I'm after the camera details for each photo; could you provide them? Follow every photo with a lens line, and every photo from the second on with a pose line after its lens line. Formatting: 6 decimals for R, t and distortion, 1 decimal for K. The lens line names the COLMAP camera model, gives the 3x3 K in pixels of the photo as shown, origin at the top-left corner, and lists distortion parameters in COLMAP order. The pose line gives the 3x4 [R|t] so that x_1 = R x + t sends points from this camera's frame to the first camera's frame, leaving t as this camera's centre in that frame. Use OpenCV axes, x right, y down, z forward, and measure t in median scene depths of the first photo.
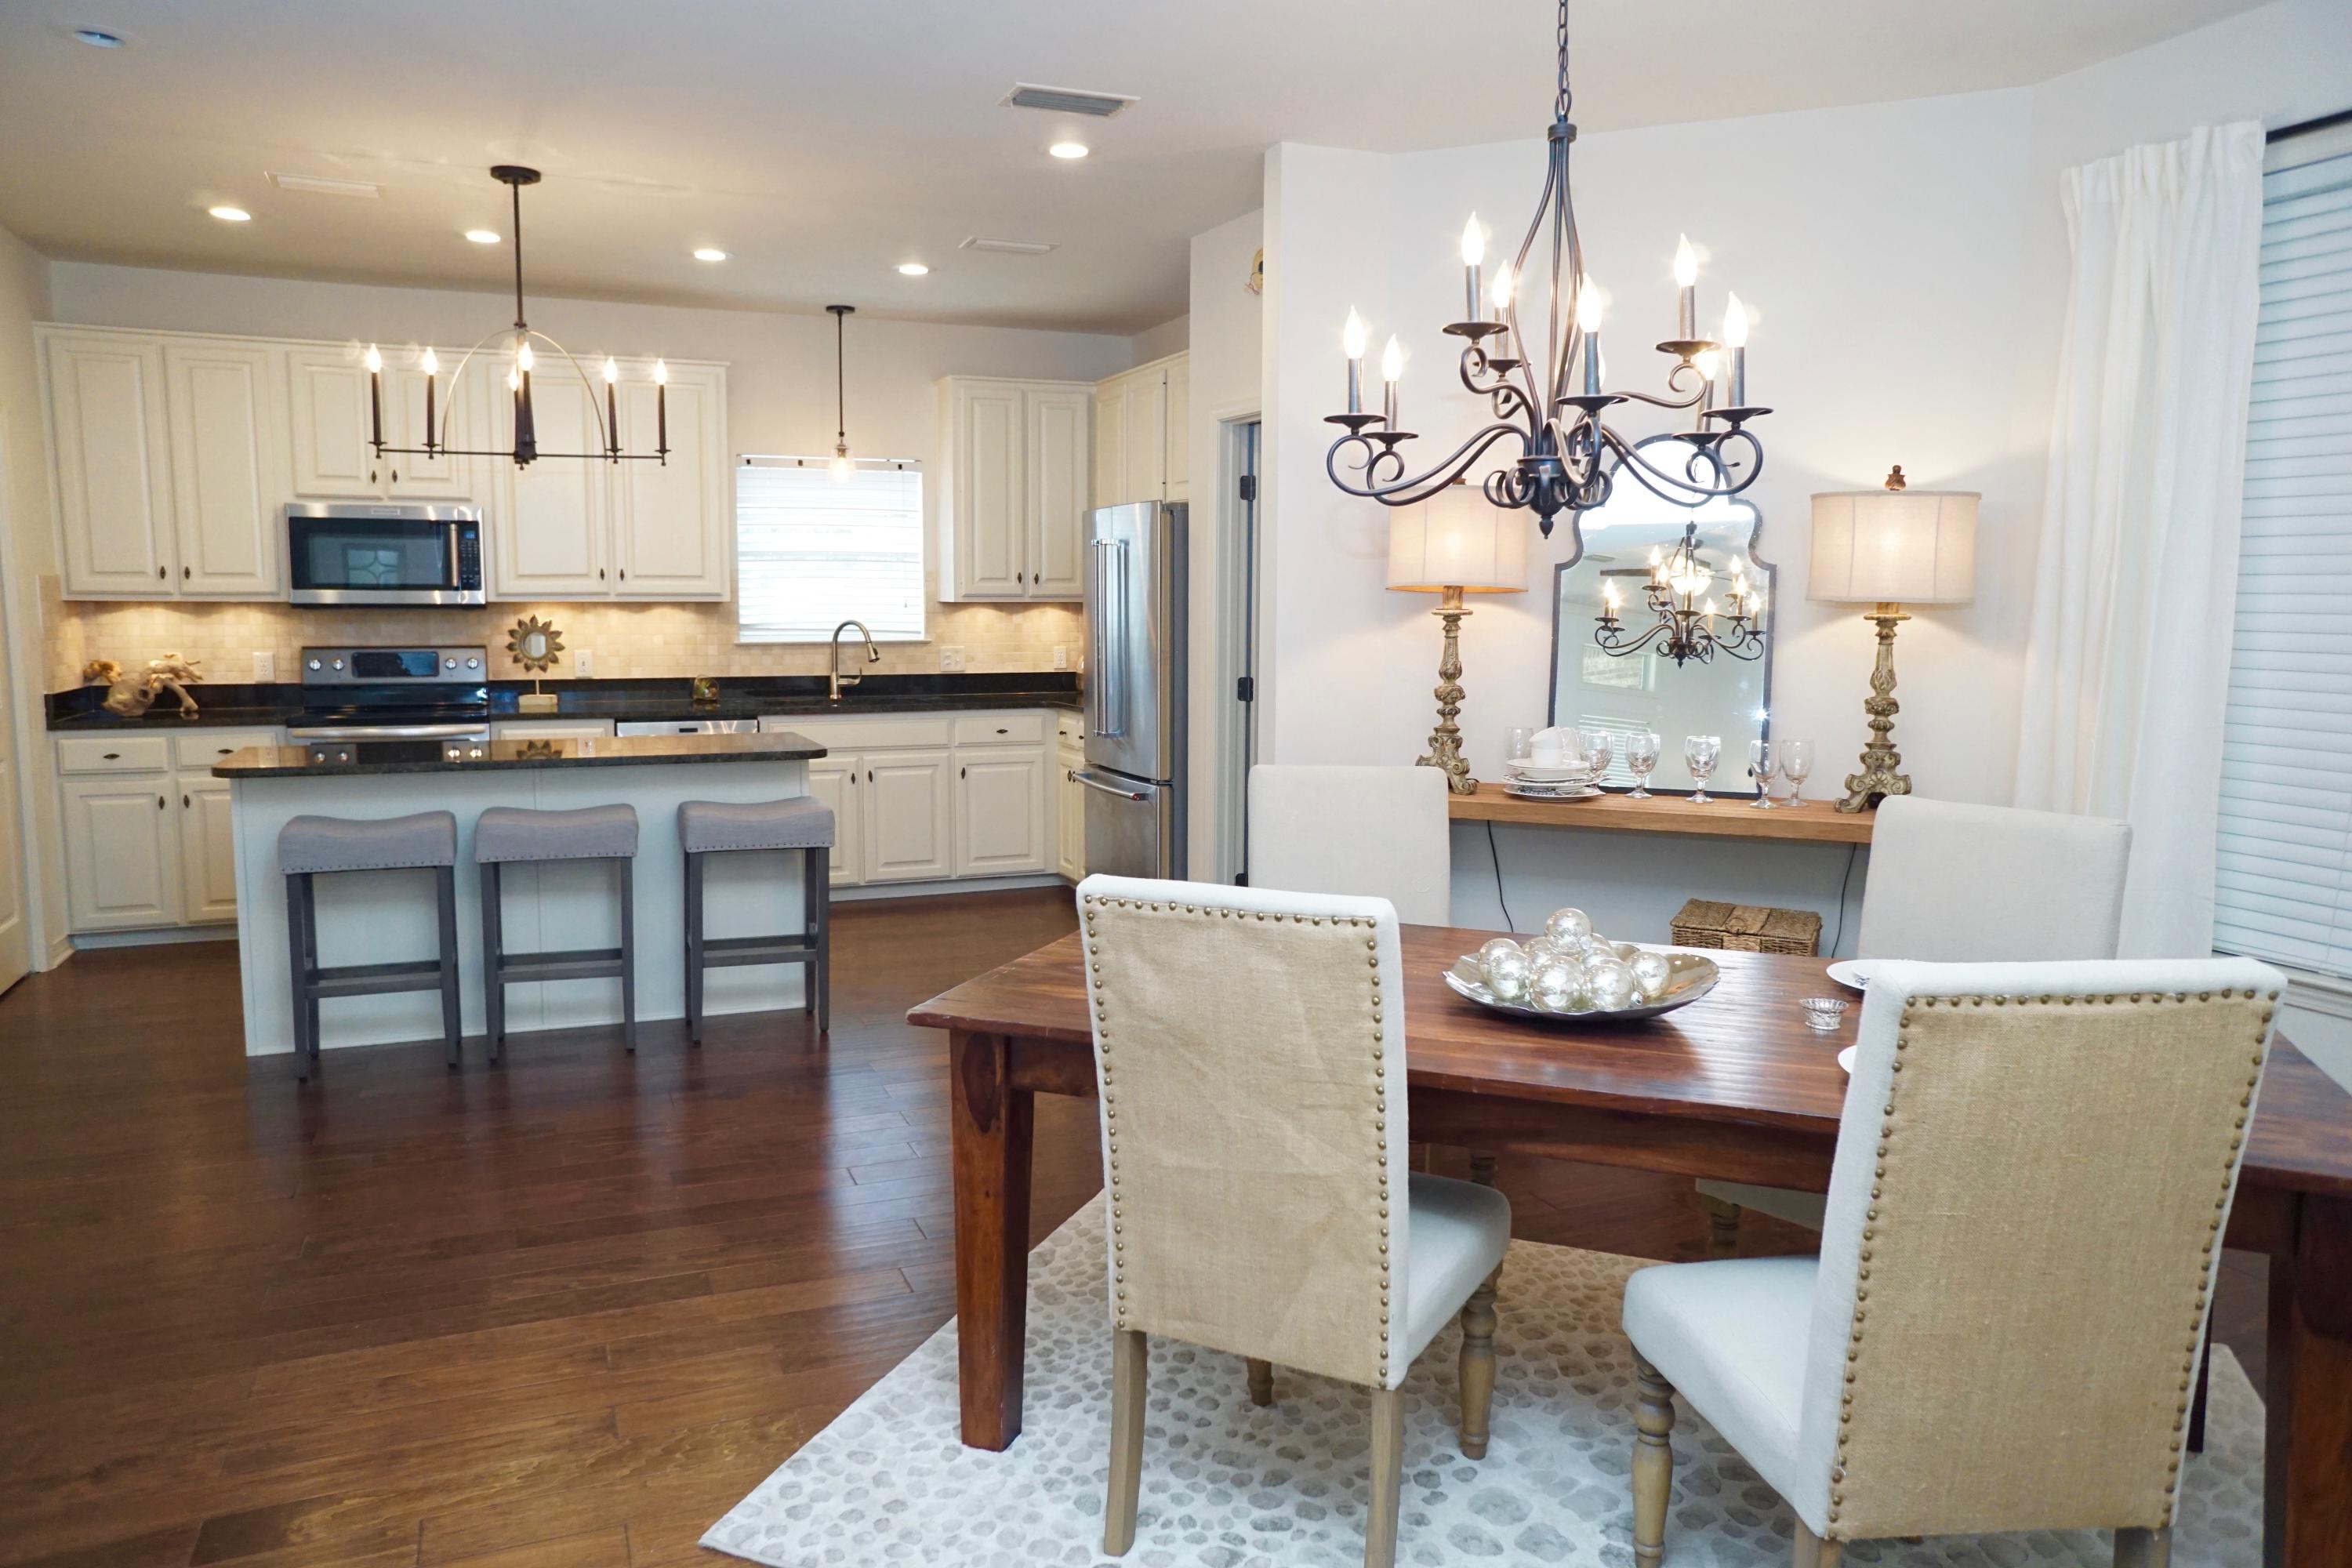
lens RADIAL K [[1599.0, 0, 1171.0], [0, 1599.0, 790.7], [0, 0, 1]] dist [-0.068900, 0.090279]
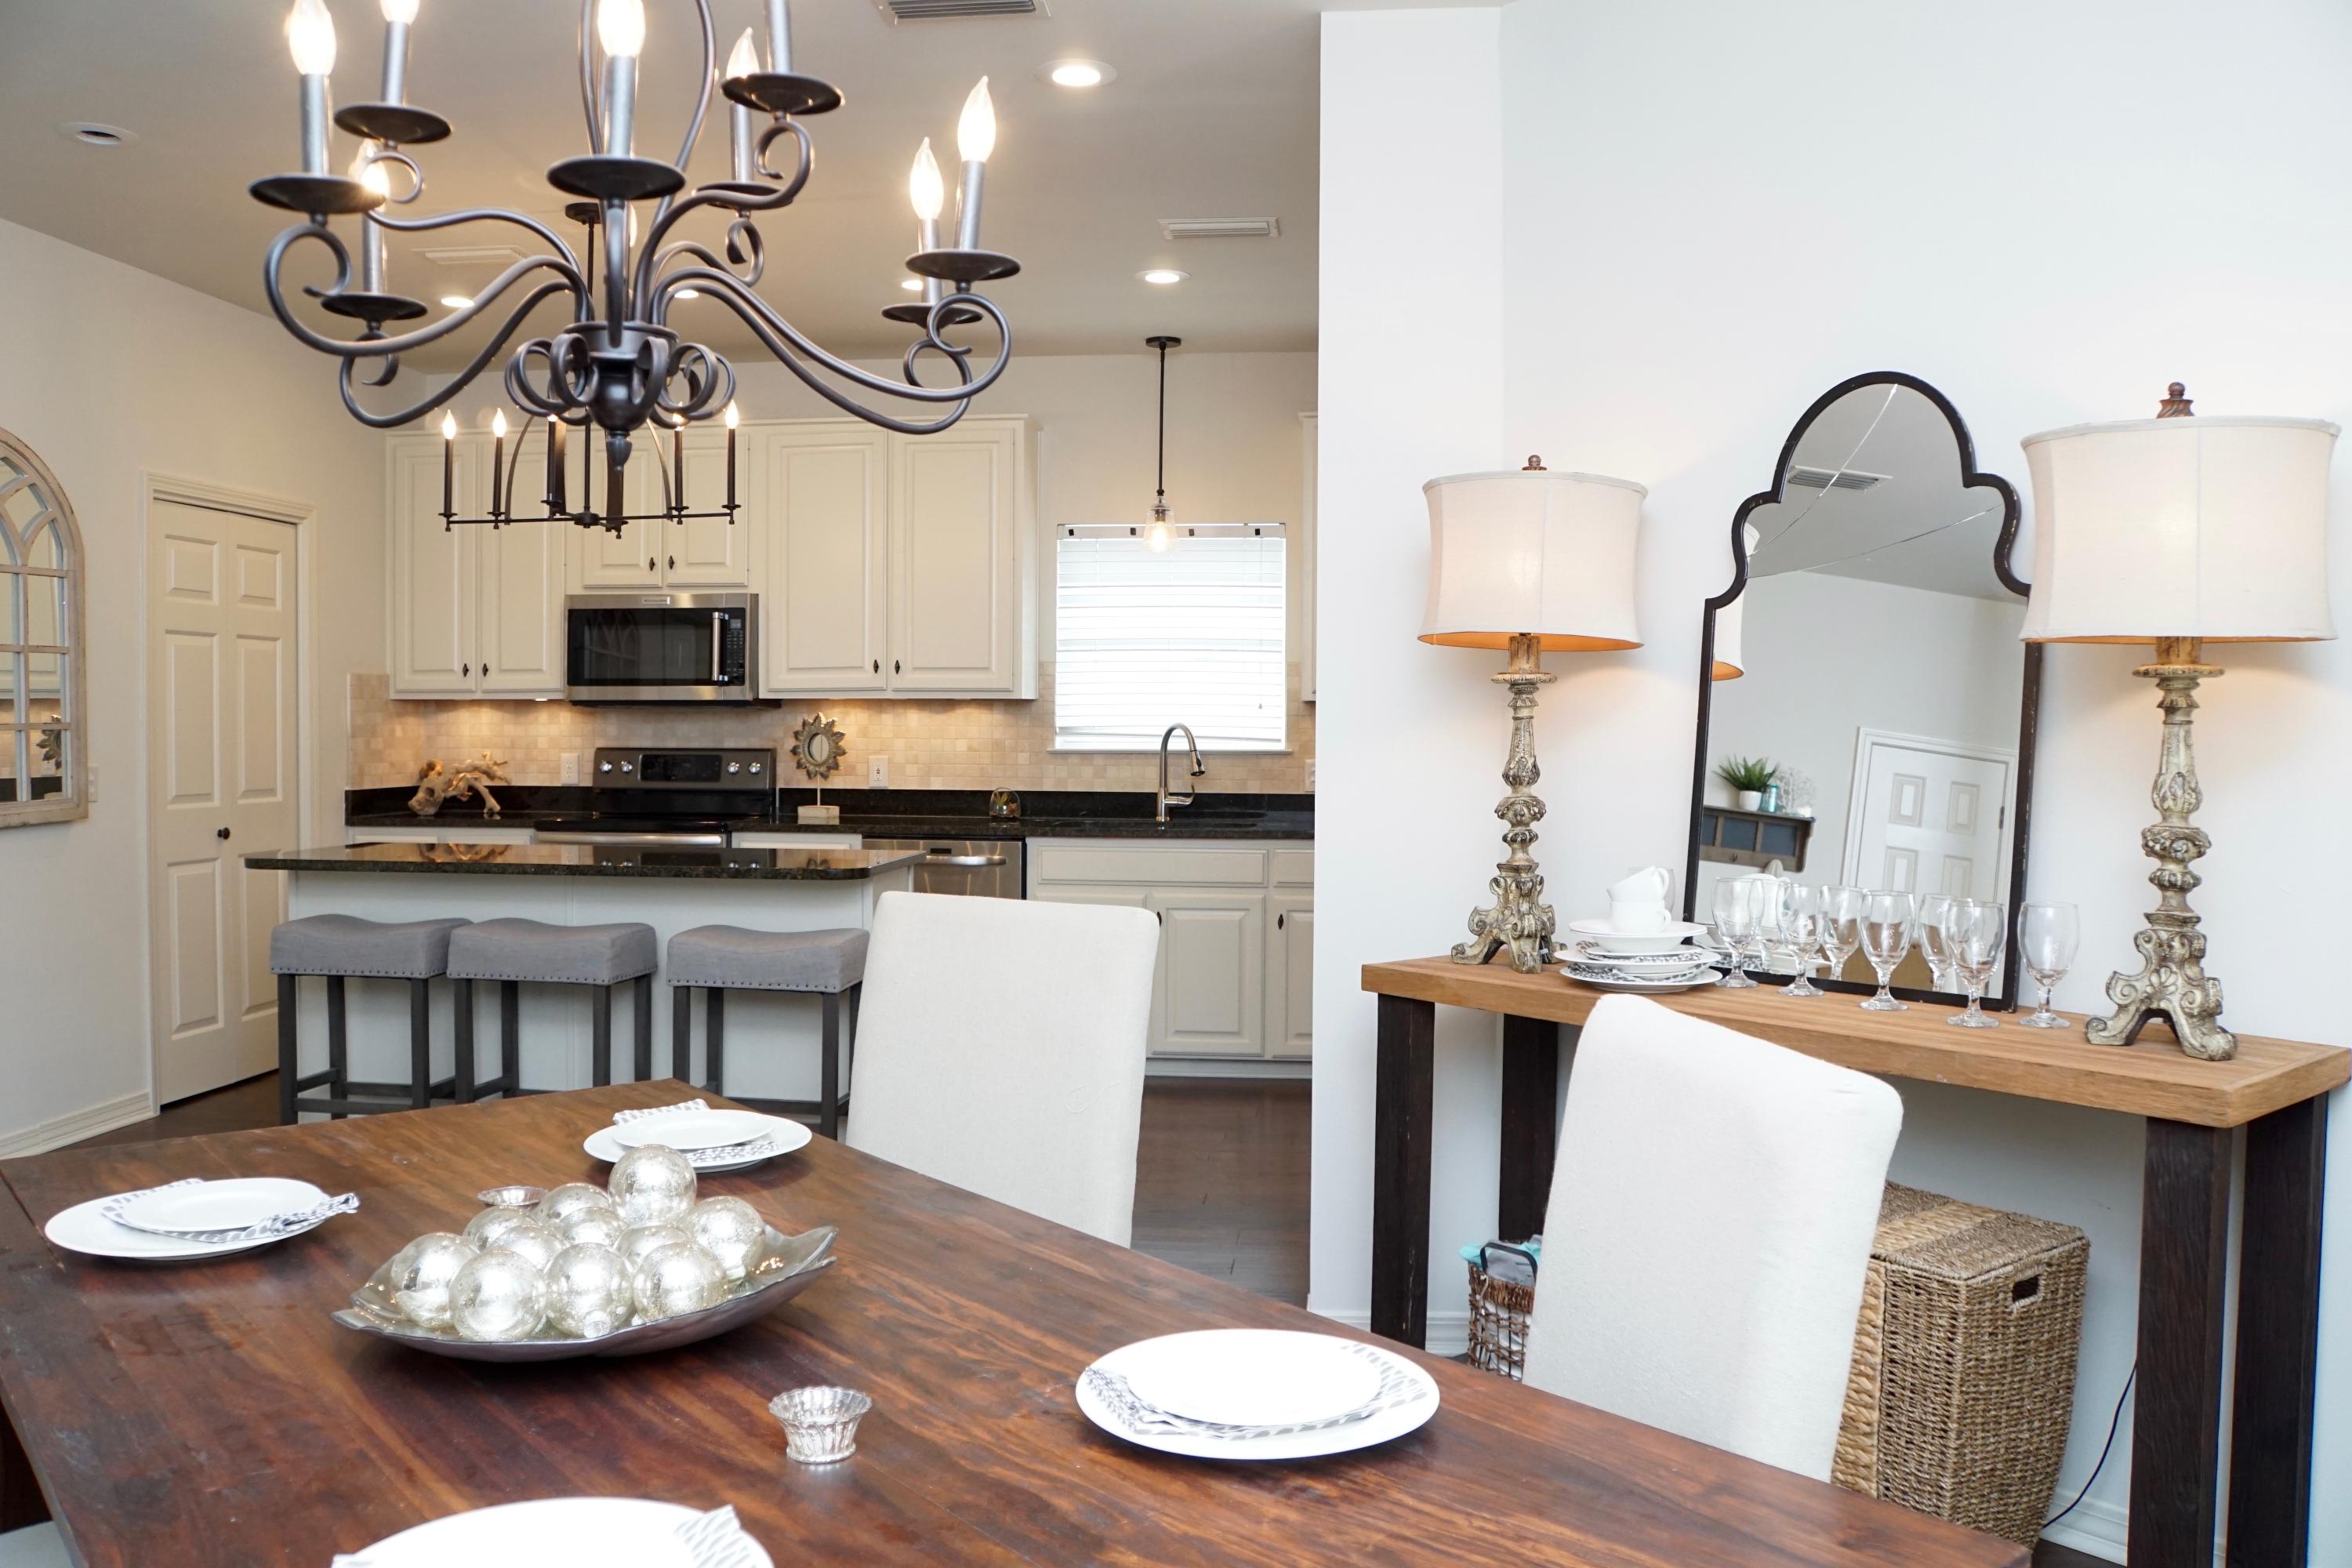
lens RADIAL K [[1879.2, 0, 1157.0], [0, 1879.2, 848.9], [0, 0, 1]] dist [-0.154699, 0.082013]
pose [[0.875434, 0.032257, -0.482260, 0.275910], [-0.060781, 0.997197, -0.043633, -0.003280], [0.479501, 0.067510, 0.874941, 0.201030]]
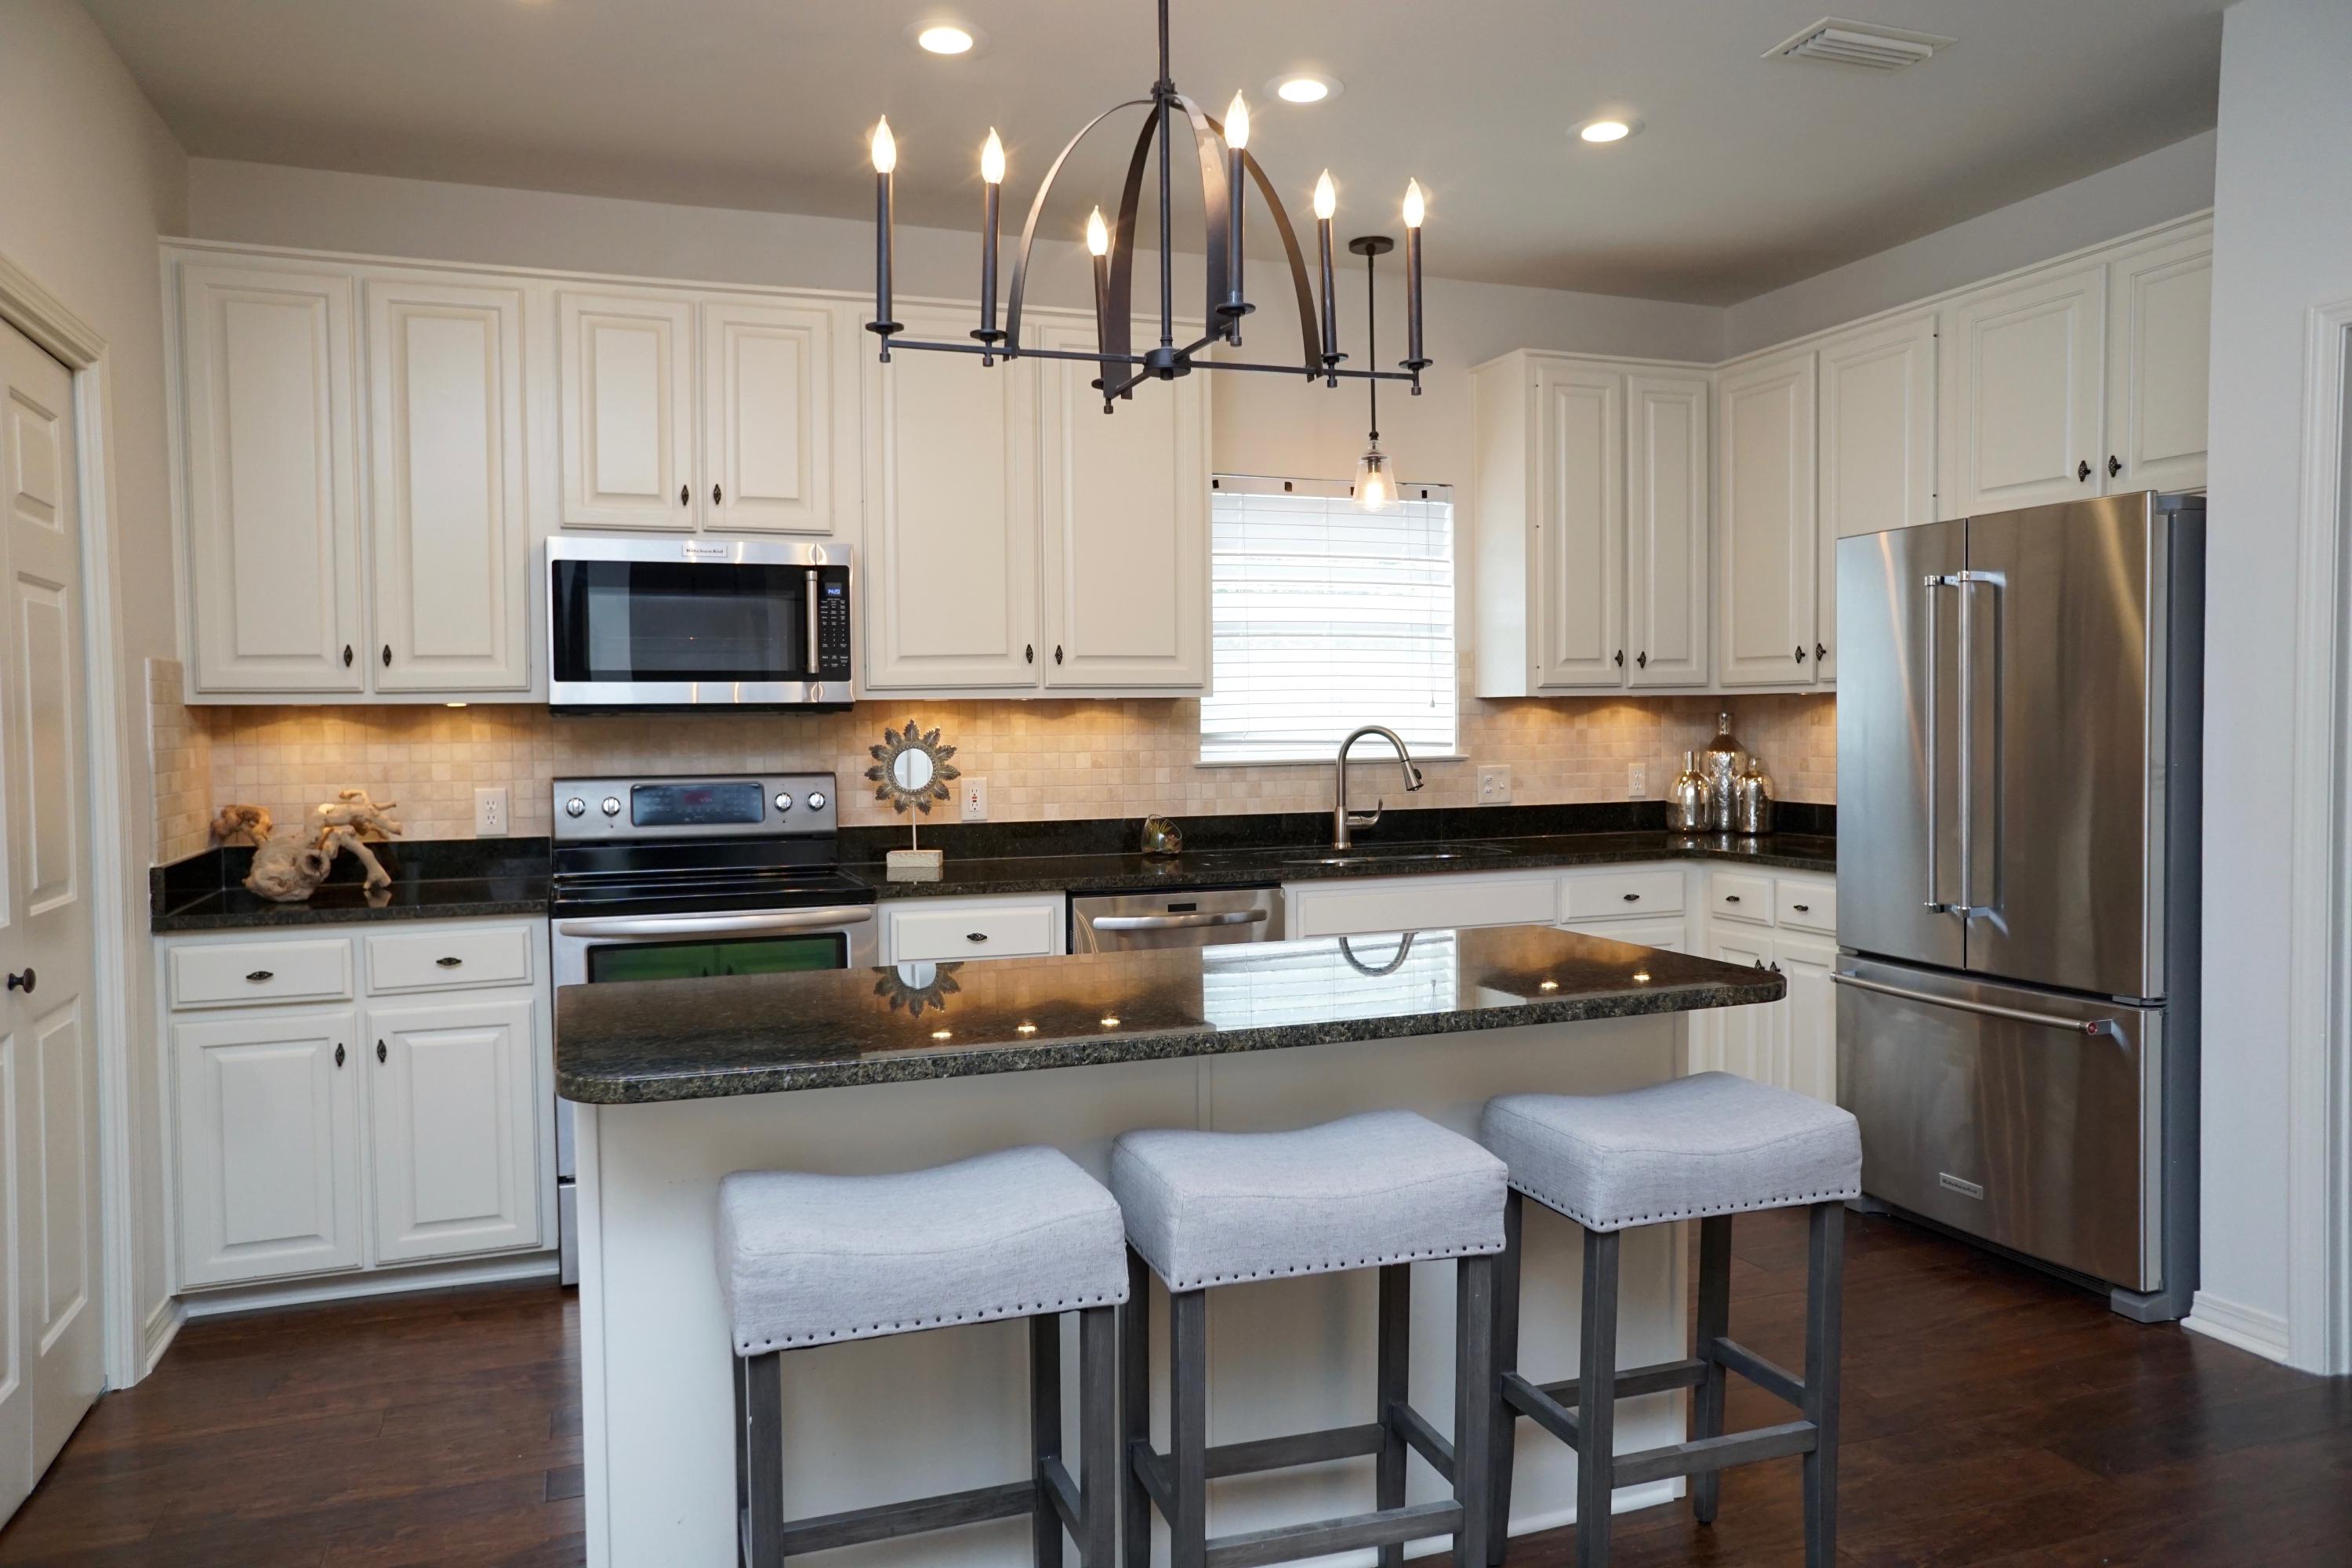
lens RADIAL K [[1599.0, 0, 1163.2], [0, 1599.0, 788.5], [0, 0, 1]] dist [-0.068900, 0.090279]
pose [[0.999161, -0.015010, -0.038114, -0.294490], [0.011976, 0.996832, -0.078624, -0.036275], [0.039174, 0.078101, 0.996175, 0.402497]]
